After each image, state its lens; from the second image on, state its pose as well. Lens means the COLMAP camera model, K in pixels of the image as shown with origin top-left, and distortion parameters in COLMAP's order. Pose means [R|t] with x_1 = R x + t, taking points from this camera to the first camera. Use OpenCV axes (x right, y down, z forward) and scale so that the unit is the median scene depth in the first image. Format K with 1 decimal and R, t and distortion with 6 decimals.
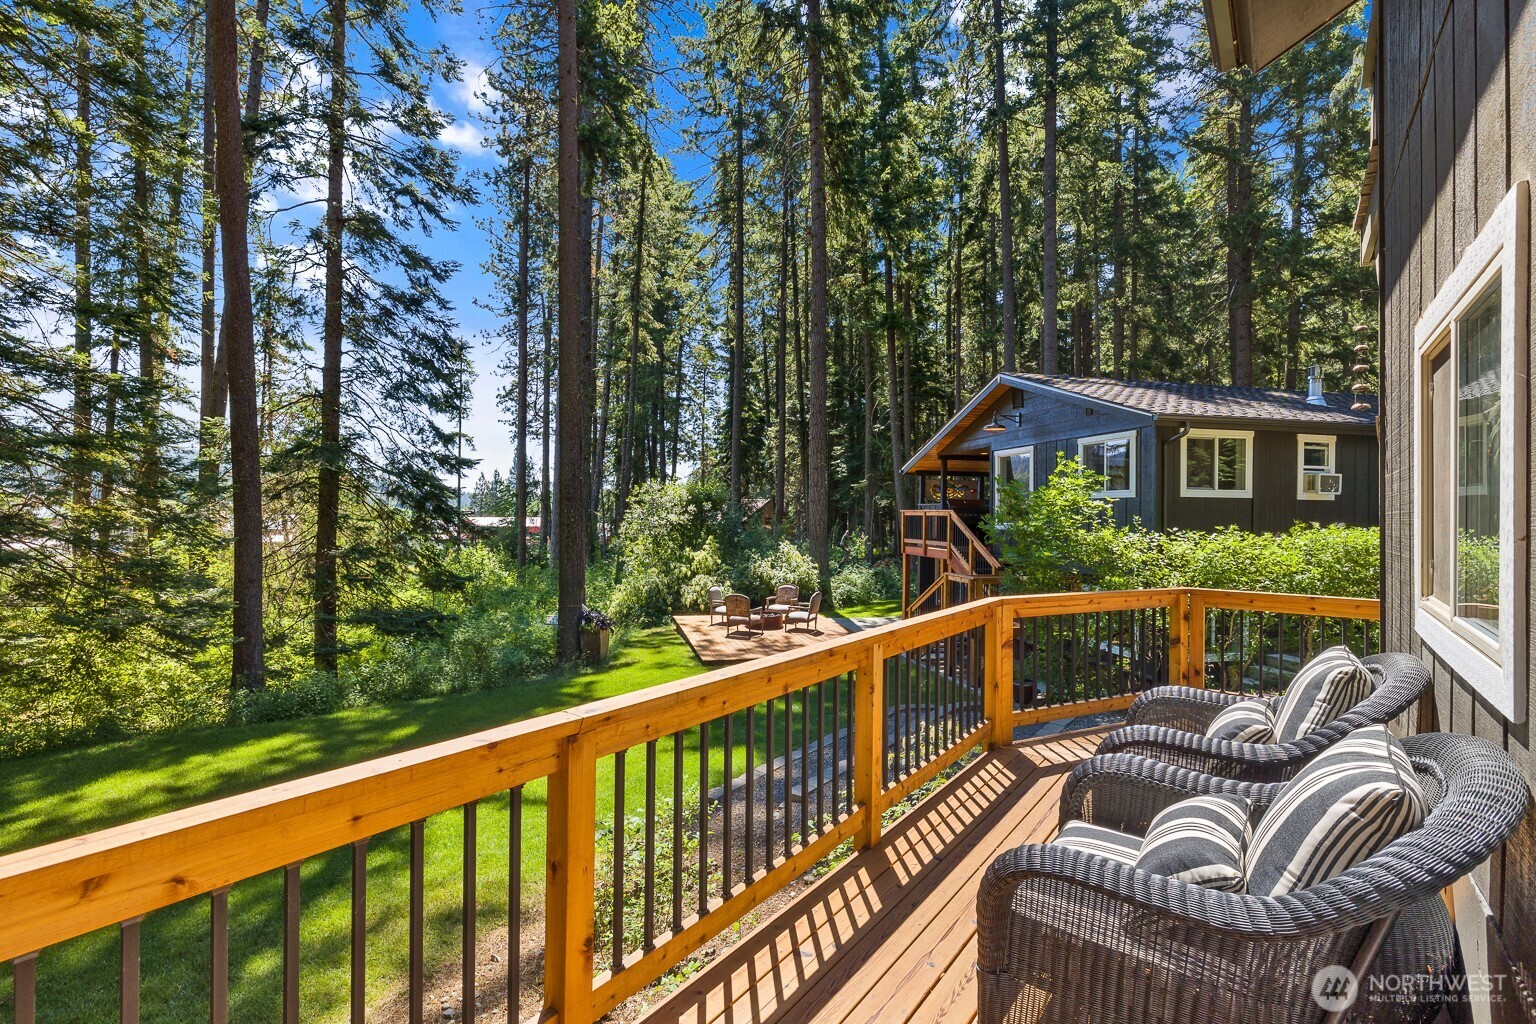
lens RADIAL K [[742.6, 0, 768.0], [0, 742.6, 512.0], [0, 0, 1]] dist [-0.000867, 0.000041]
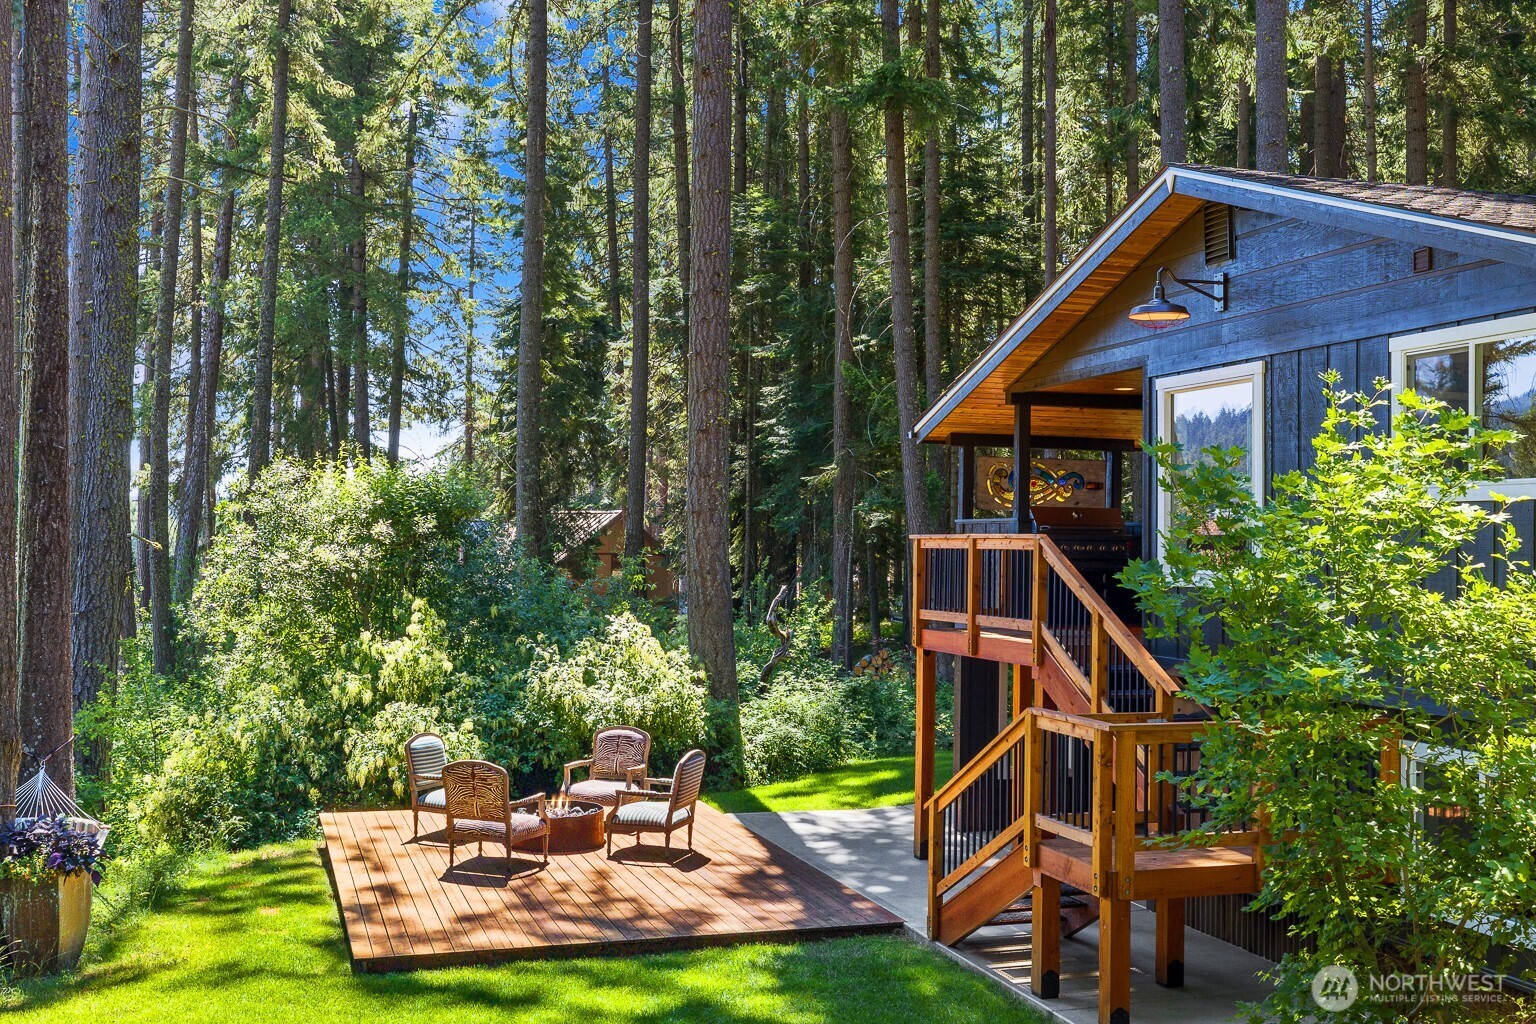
lens RADIAL K [[1572.3, 0, 768.0], [0, 1572.3, 512.0], [0, 0, 1]] dist [-0.000750, -0.017237]
pose [[0.996916, 0.003845, 0.078383, 0.035320], [-0.002393, 0.999824, -0.018604, 0.000818], [-0.078441, 0.018359, 0.996750, 0.167299]]
